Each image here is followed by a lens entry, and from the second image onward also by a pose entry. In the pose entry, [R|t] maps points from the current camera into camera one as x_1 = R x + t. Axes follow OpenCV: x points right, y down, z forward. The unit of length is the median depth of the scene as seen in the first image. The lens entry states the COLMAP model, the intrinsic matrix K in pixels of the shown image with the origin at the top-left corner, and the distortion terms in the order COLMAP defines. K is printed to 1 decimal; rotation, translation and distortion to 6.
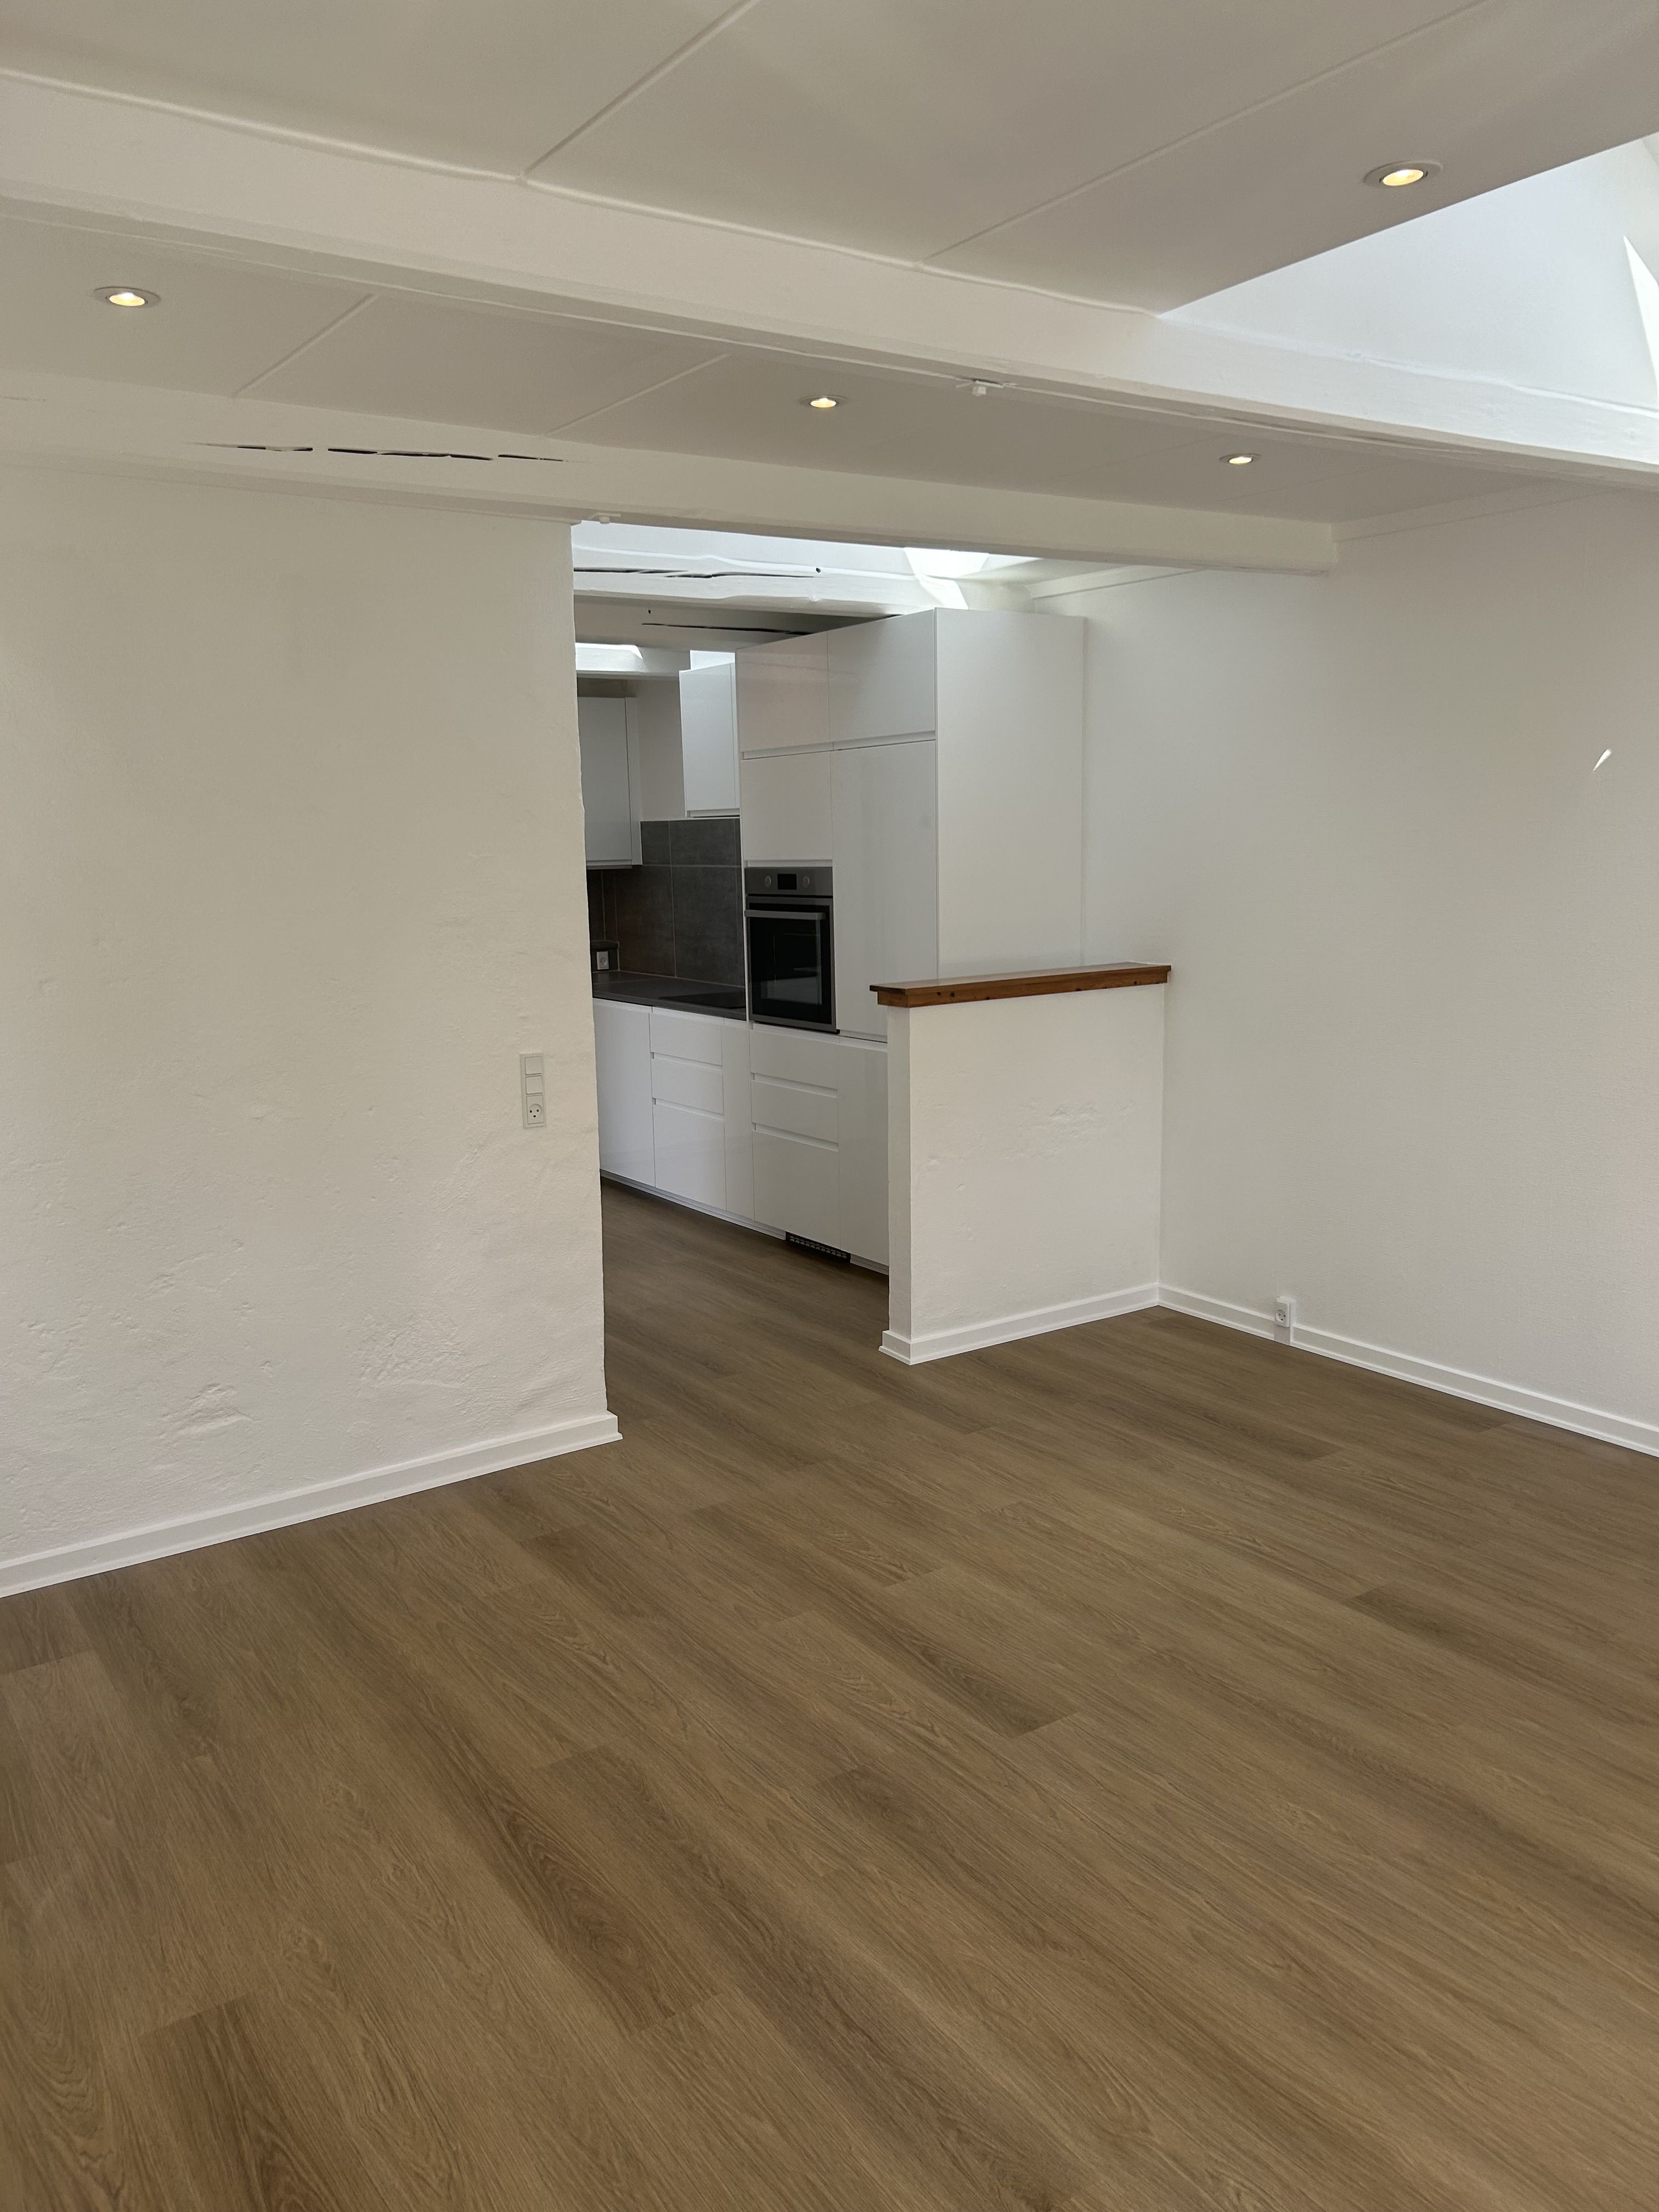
lens RADIAL K [[1653.3, 0, 829.5], [0, 1653.3, 1106.0], [0, 0, 1]] dist [0.000194, -0.003247]
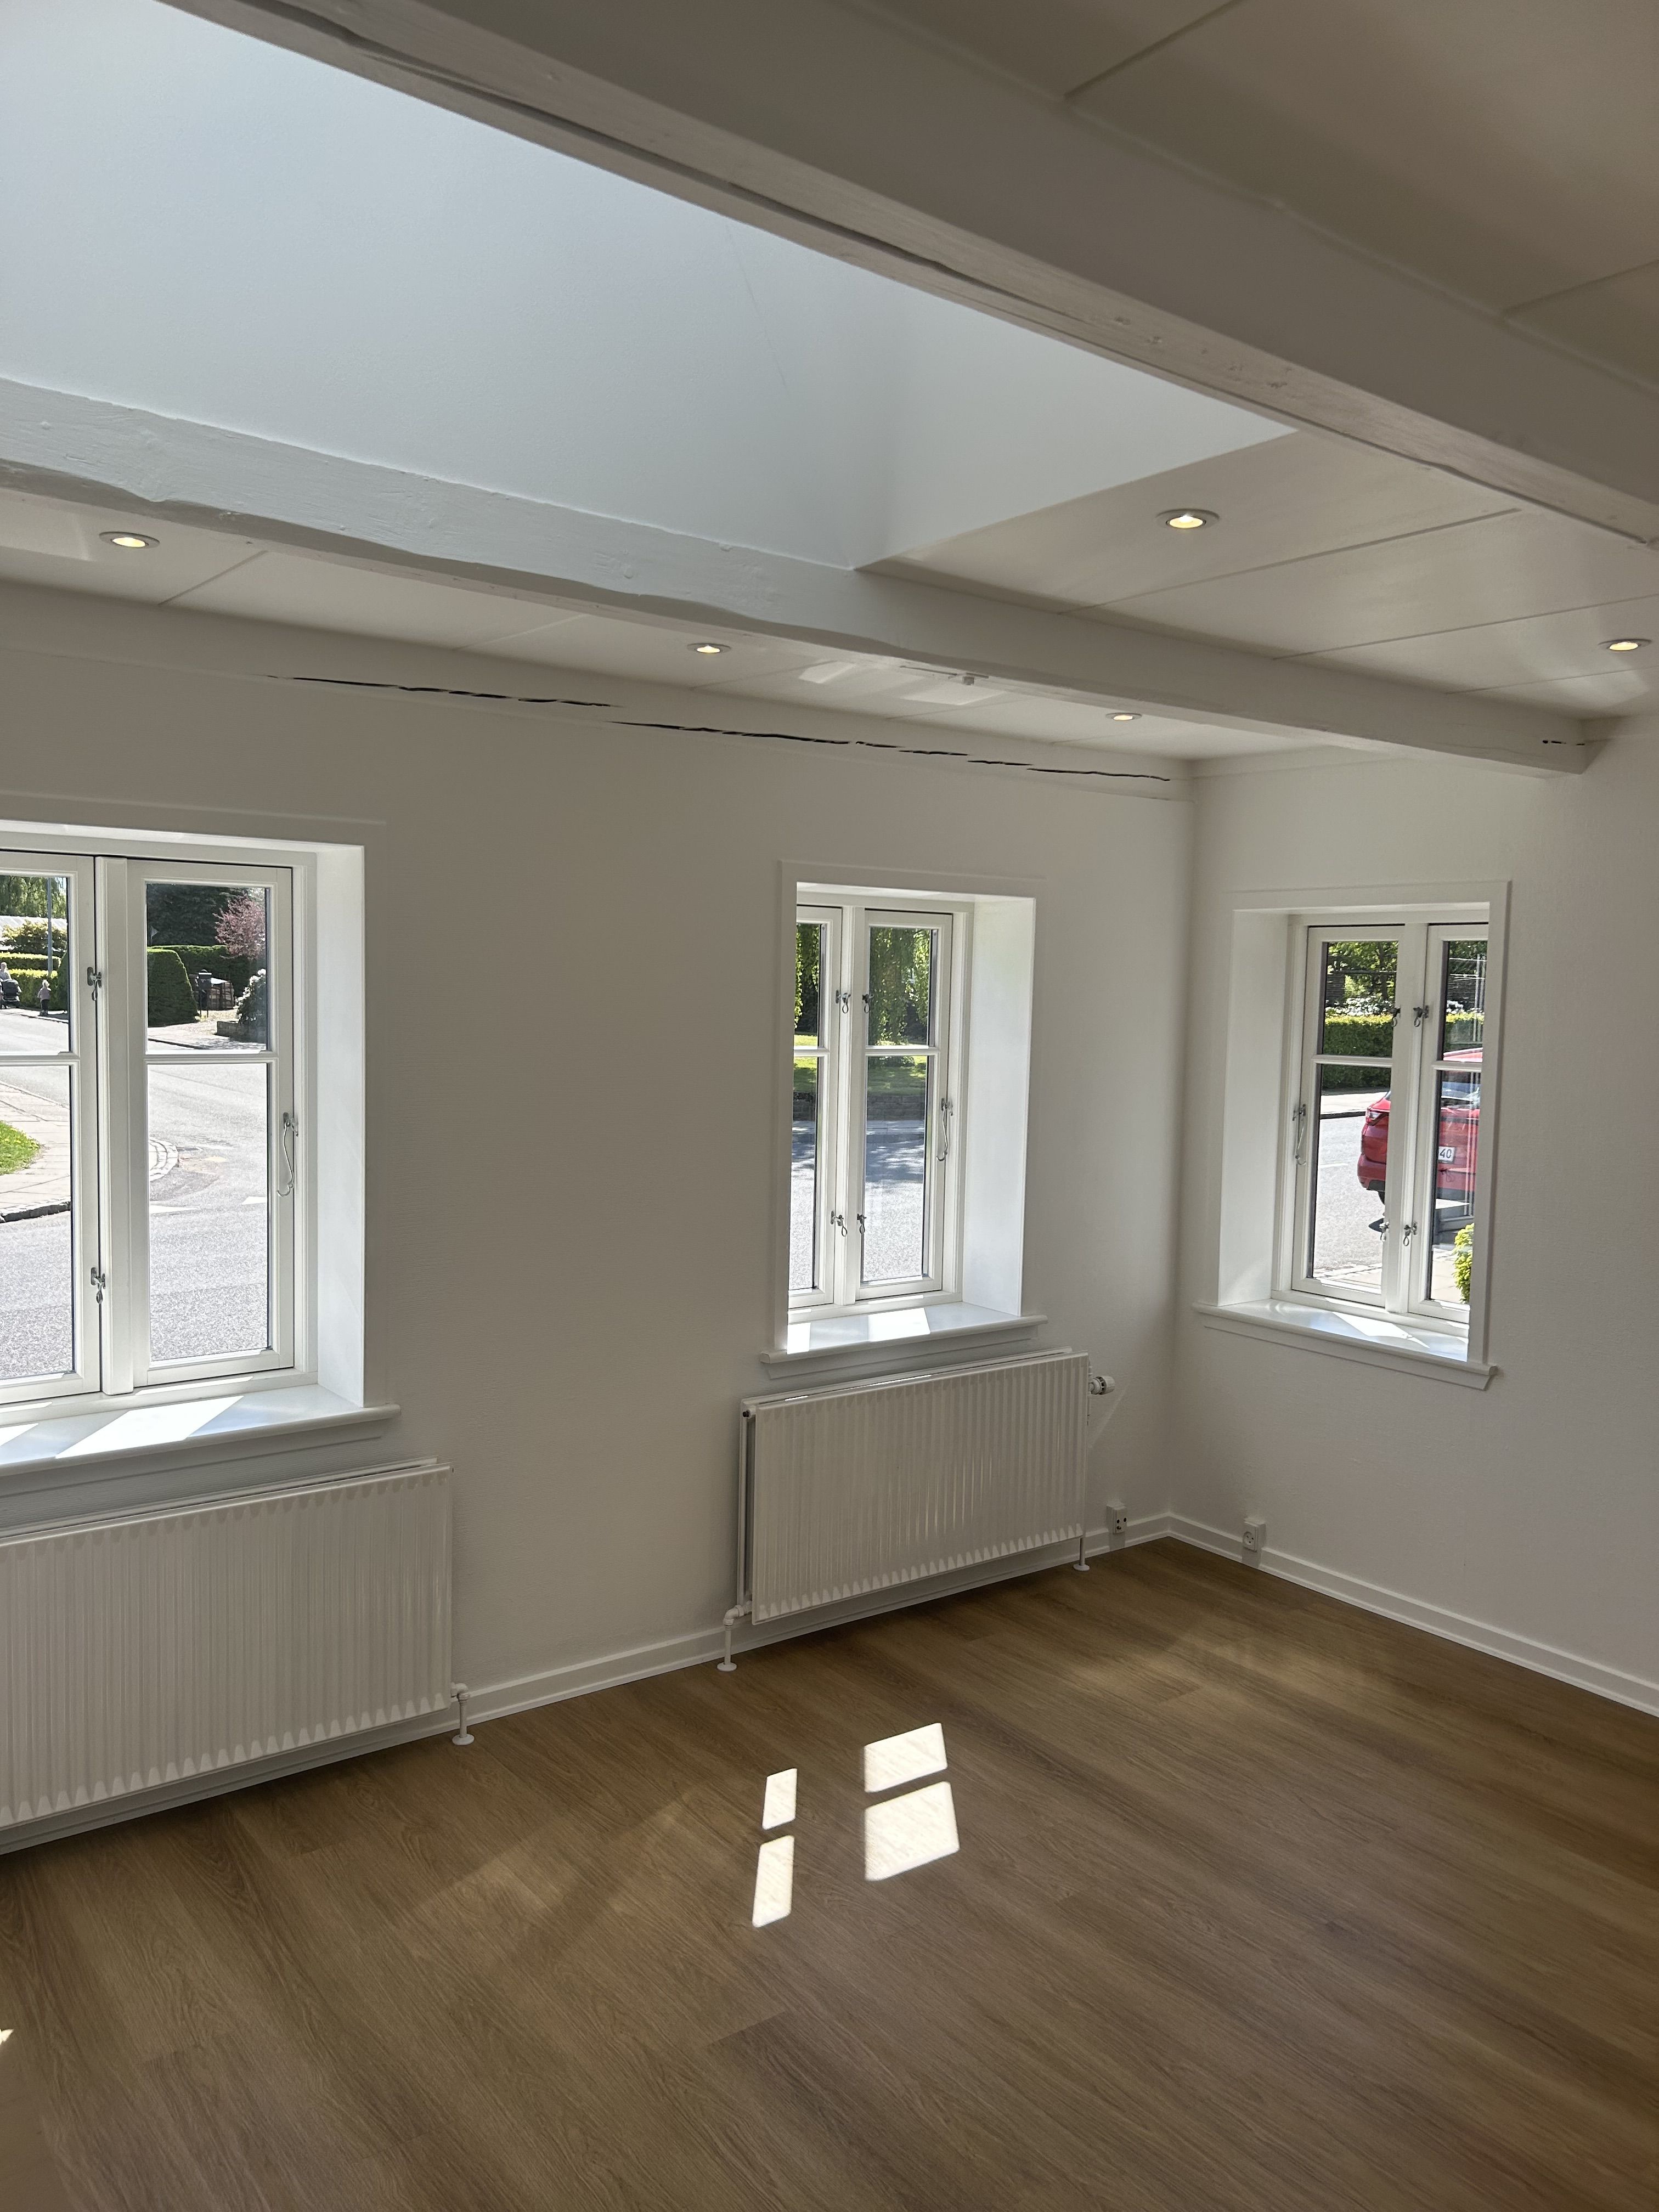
lens RADIAL K [[1653.3, 0, 829.5], [0, 1653.3, 1106.0], [0, 0, 1]] dist [0.000194, -0.003247]
pose [[-0.999226, -0.004132, -0.039107, 0.547038], [-0.014504, 0.963075, 0.268843, -0.403603], [0.036552, 0.269202, -0.962390, 1.860953]]
